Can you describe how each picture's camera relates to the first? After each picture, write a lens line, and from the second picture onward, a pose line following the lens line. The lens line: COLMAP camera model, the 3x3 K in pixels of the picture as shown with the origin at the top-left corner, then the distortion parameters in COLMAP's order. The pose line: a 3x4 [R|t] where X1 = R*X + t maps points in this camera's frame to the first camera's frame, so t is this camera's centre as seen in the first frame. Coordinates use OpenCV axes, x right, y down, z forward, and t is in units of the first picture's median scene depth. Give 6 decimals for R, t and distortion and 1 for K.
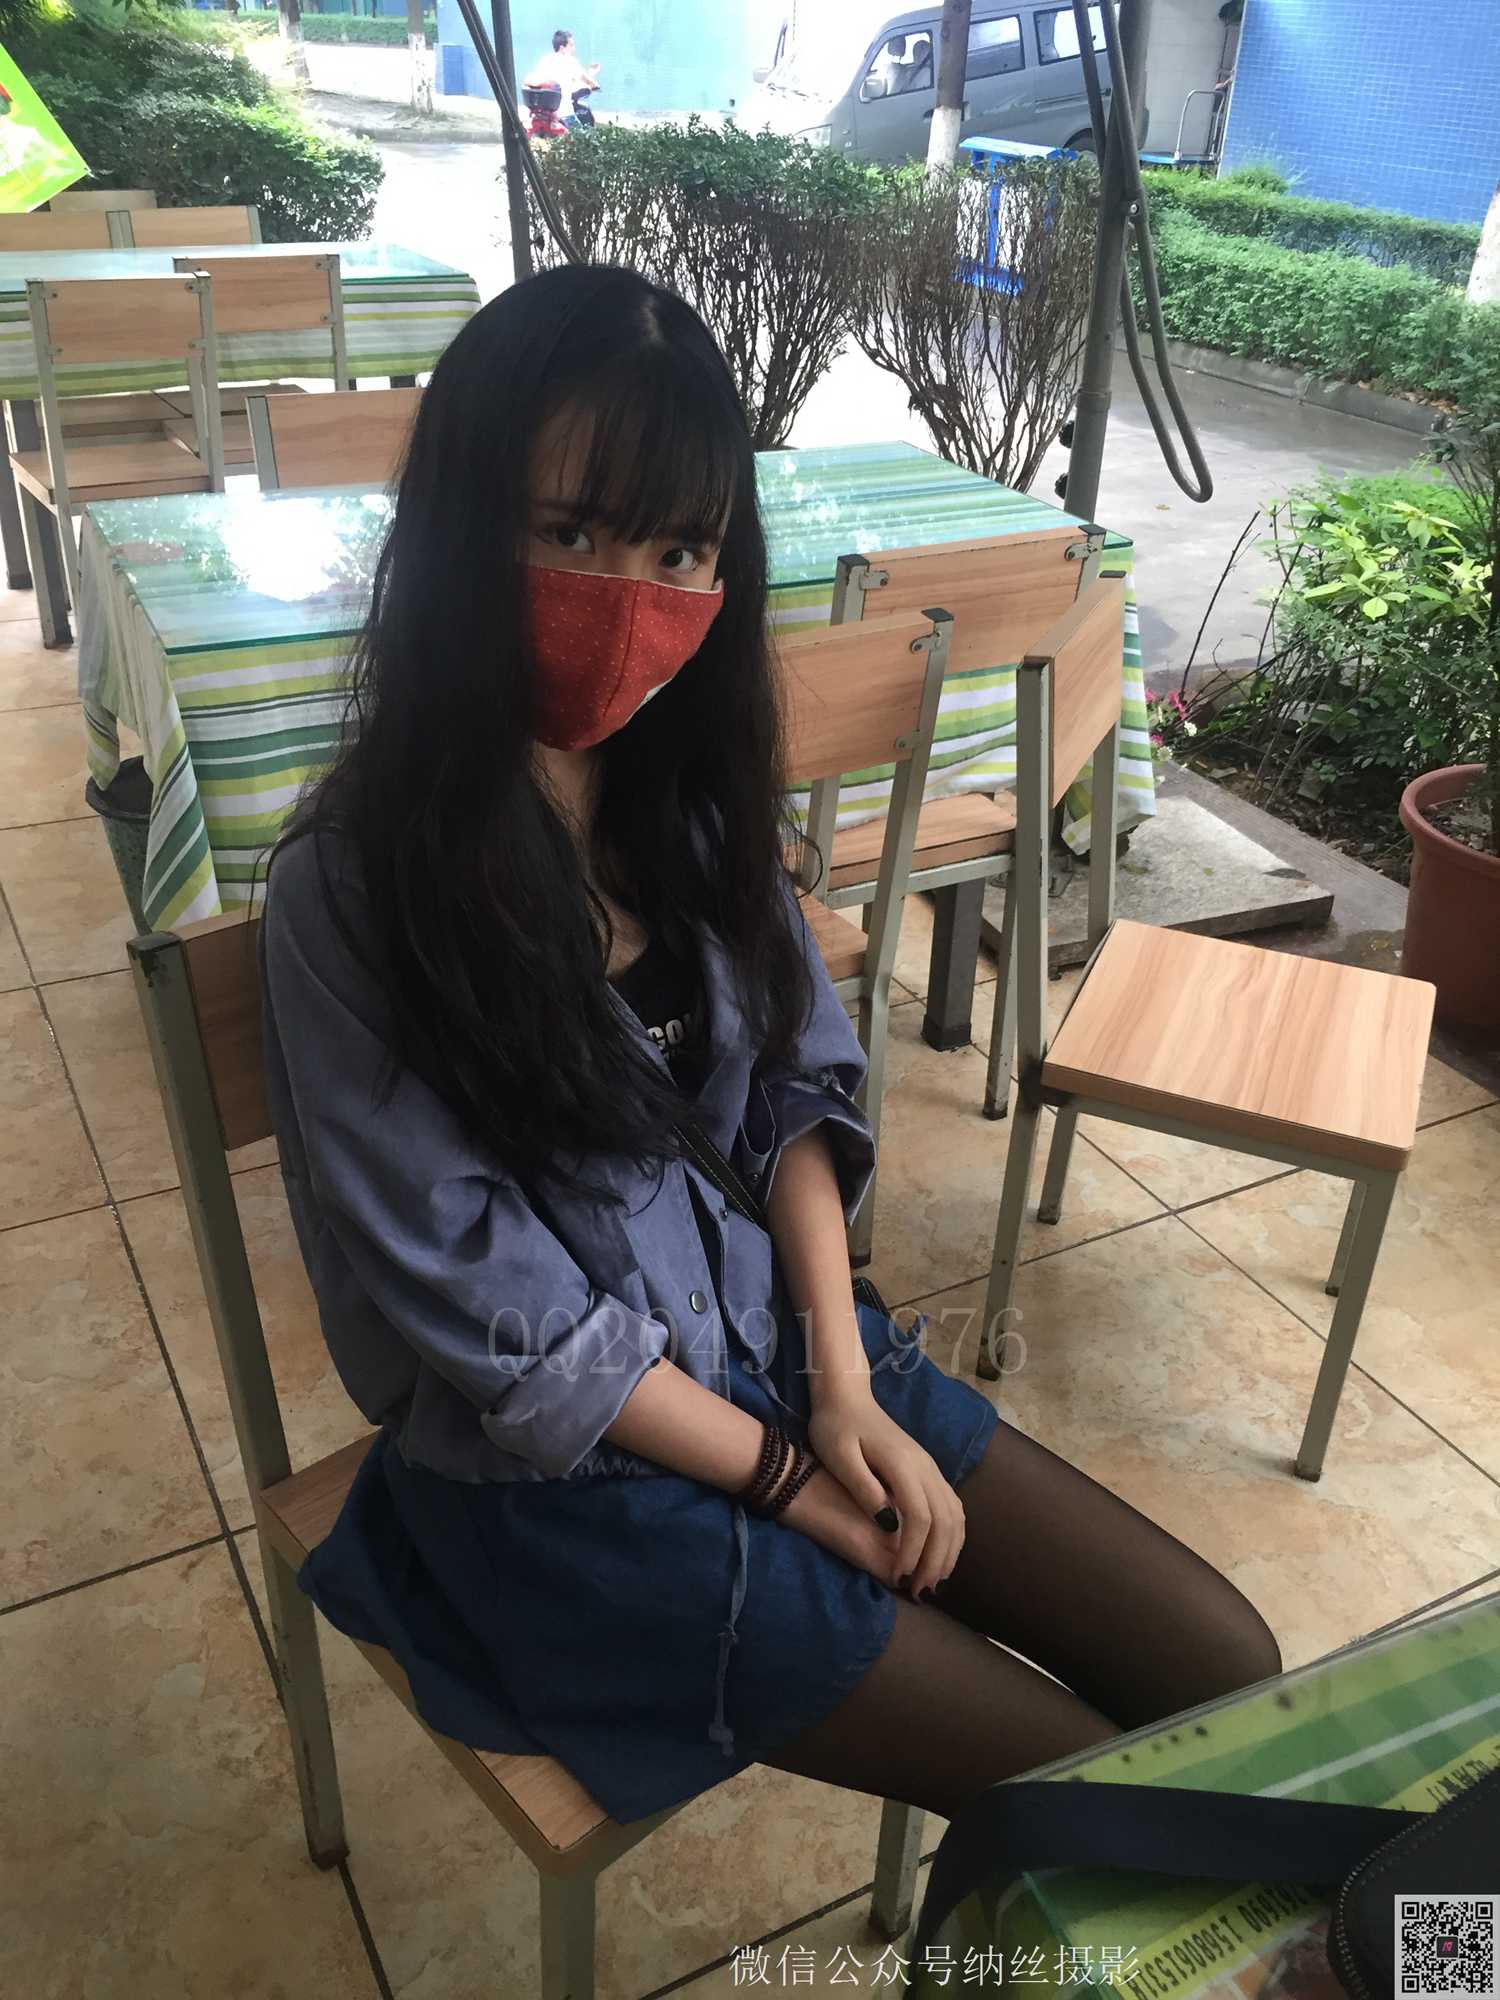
lens RADIAL K [[1716.1, 0, 771.0], [0, 1716.1, 1008.3], [0, 0, 1]] dist [0.068986, -0.094893]
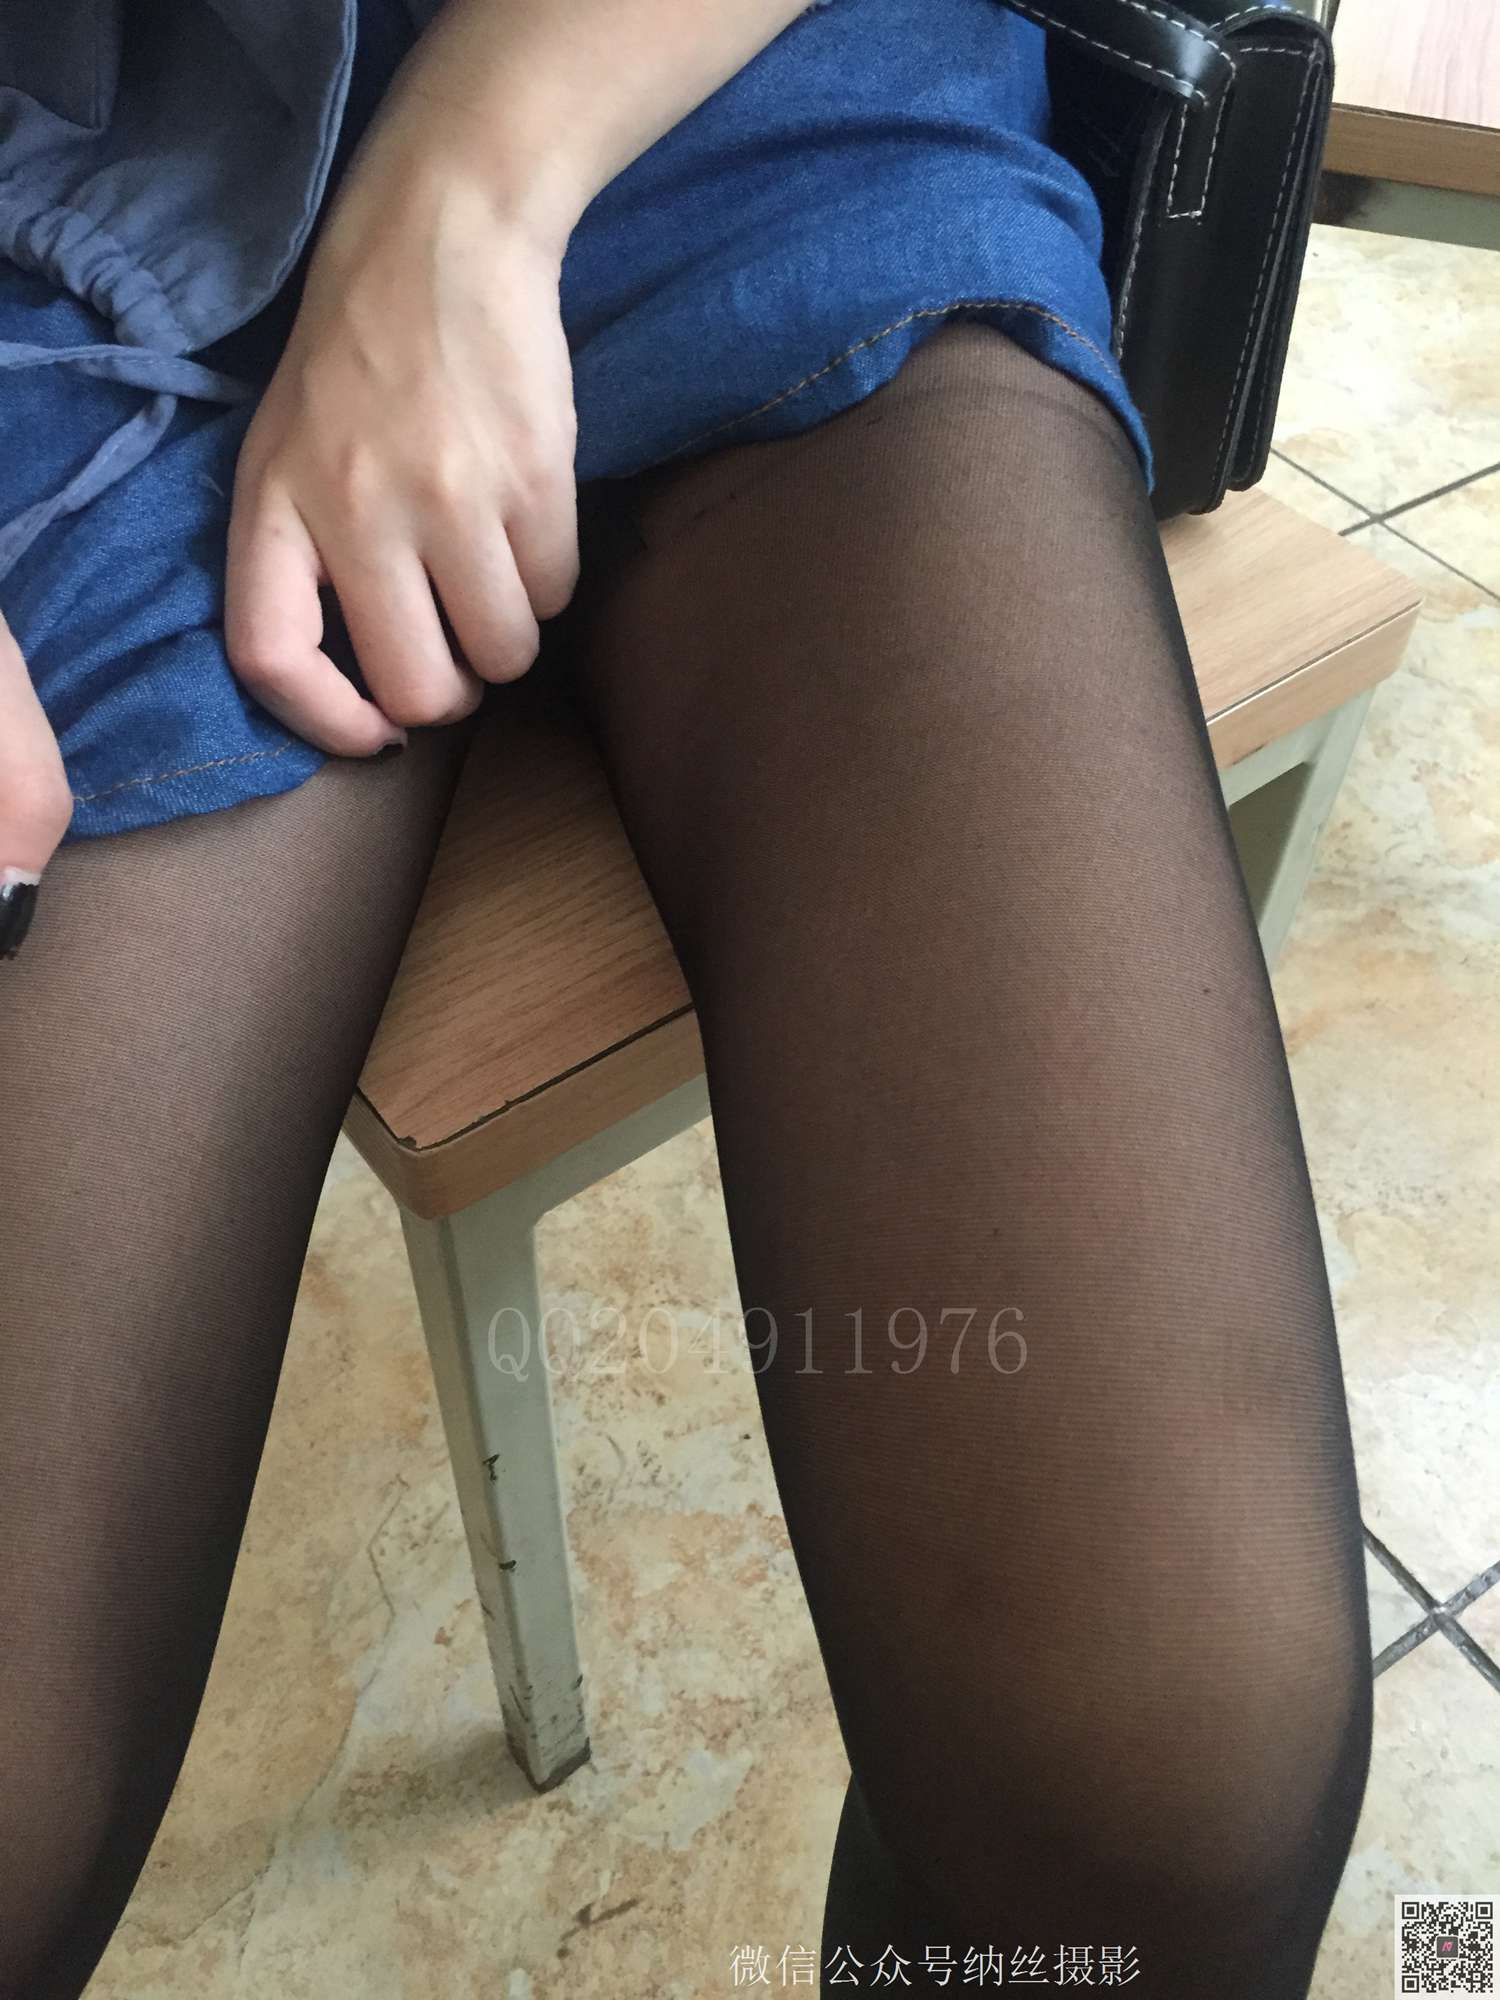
lens RADIAL K [[1716.1, 0, 761.0], [0, 1716.1, 1003.6], [0, 0, 1]] dist [0.068986, -0.094893]
pose [[0.996260, -0.075623, 0.041799, -0.011042], [0.058696, 0.947312, 0.314889, 0.090652], [-0.063410, -0.311258, 0.948208, 0.480587]]
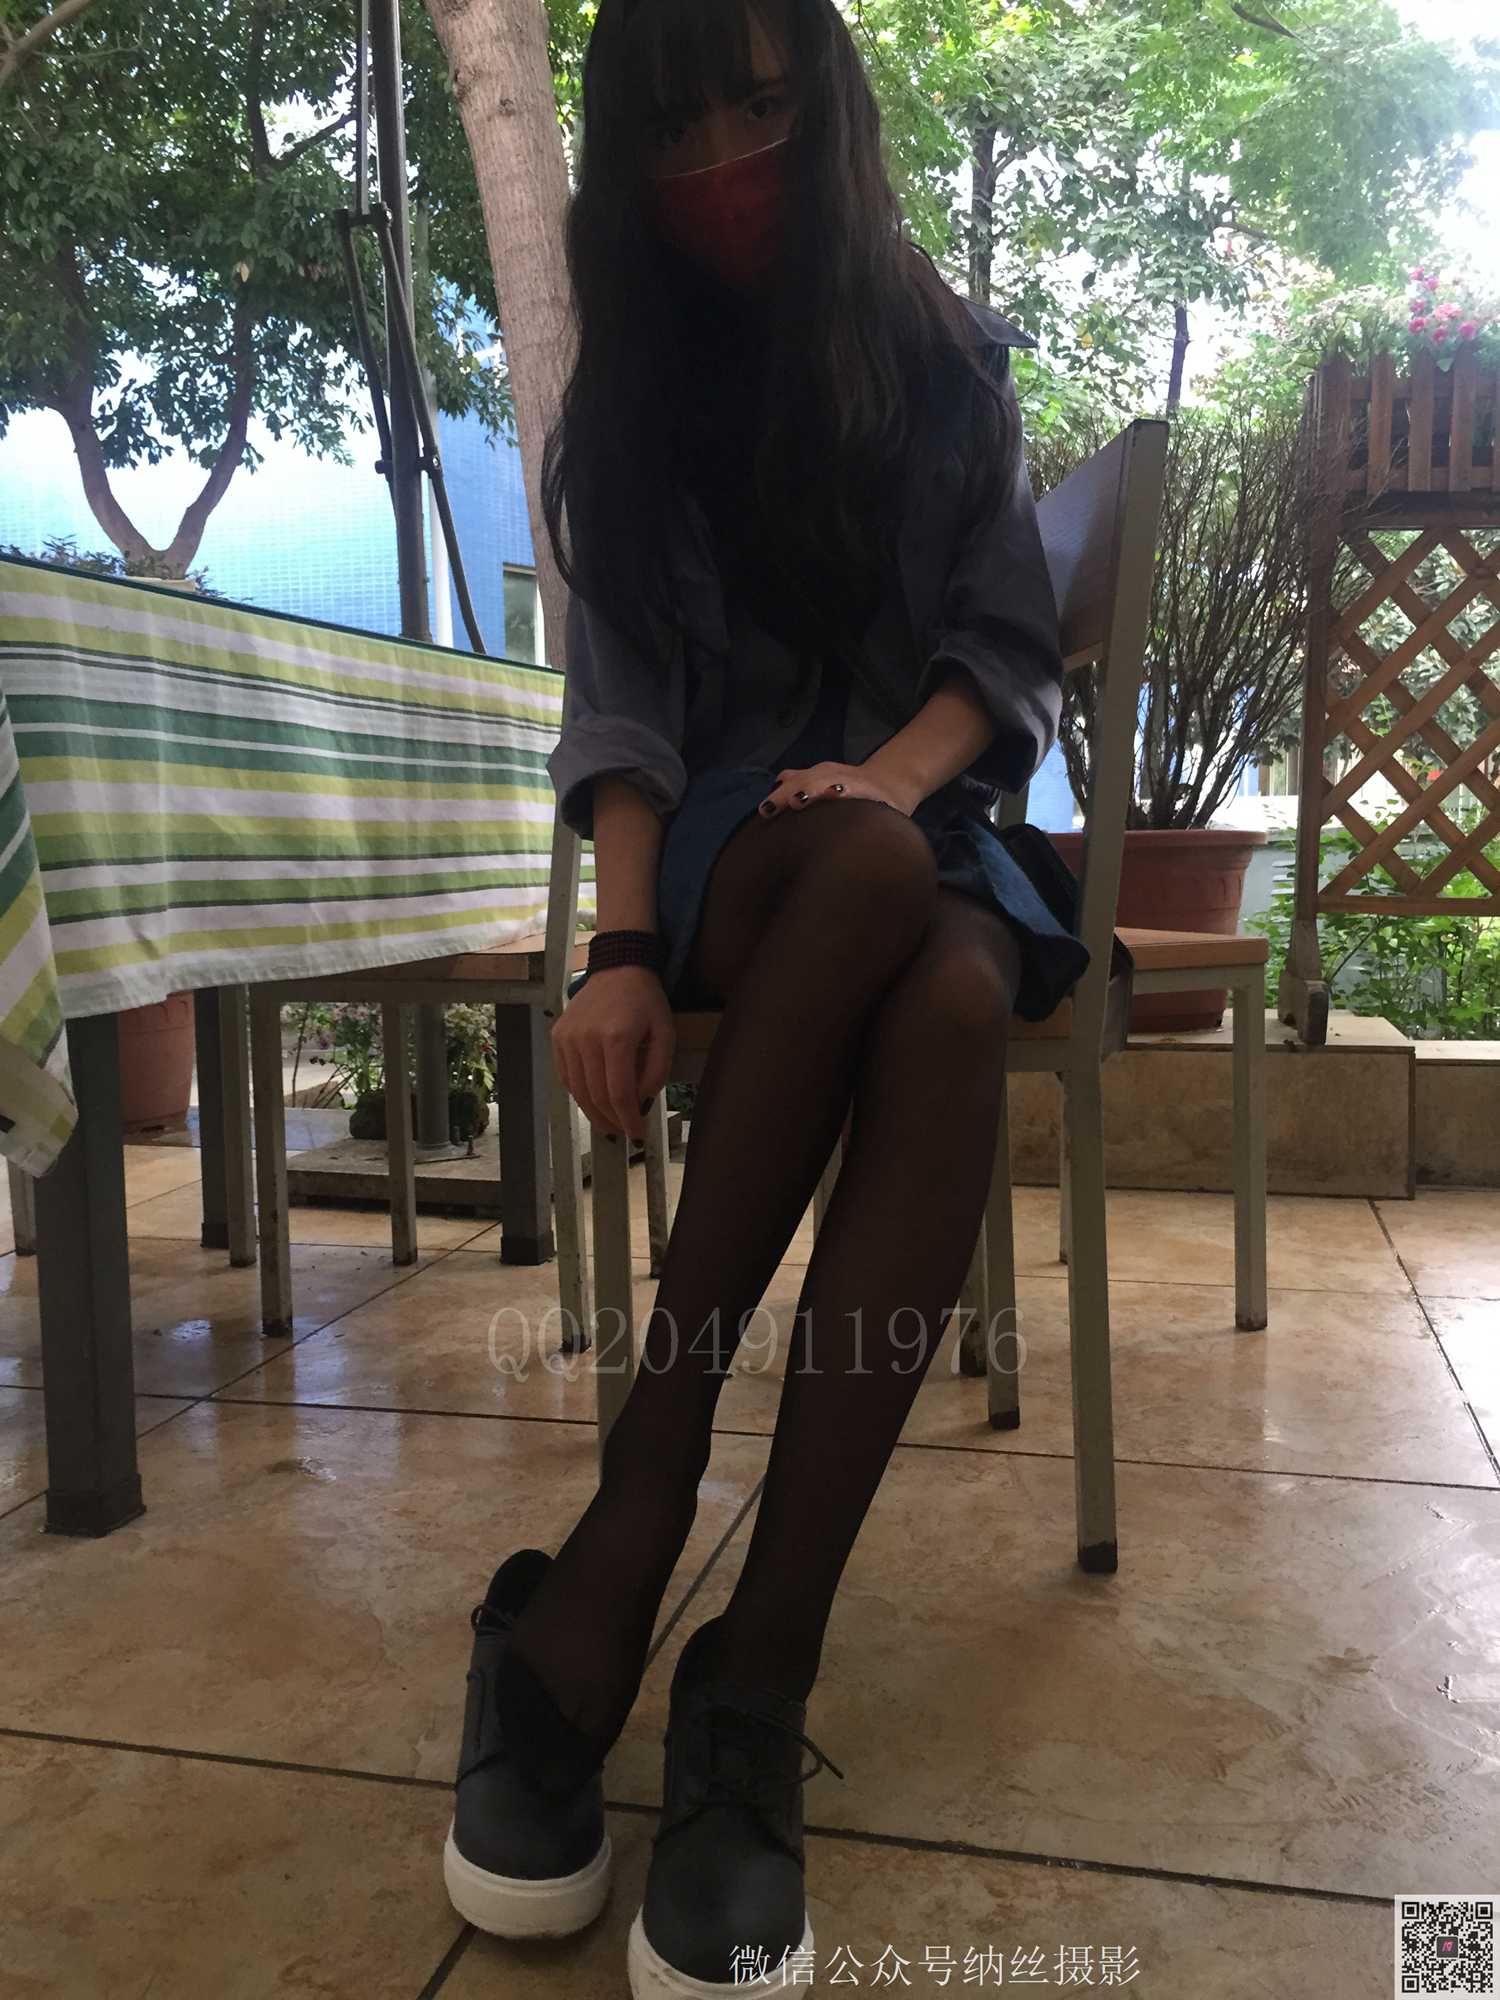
lens RADIAL K [[1716.1, 0, 760.6], [0, 1716.1, 1005.7], [0, 0, 1]] dist [0.068986, -0.094893]
pose [[0.673055, -0.122090, 0.729446, -0.590783], [0.411992, 0.880975, -0.232691, 0.210338], [-0.614214, 0.457140, 0.643245, 0.418398]]
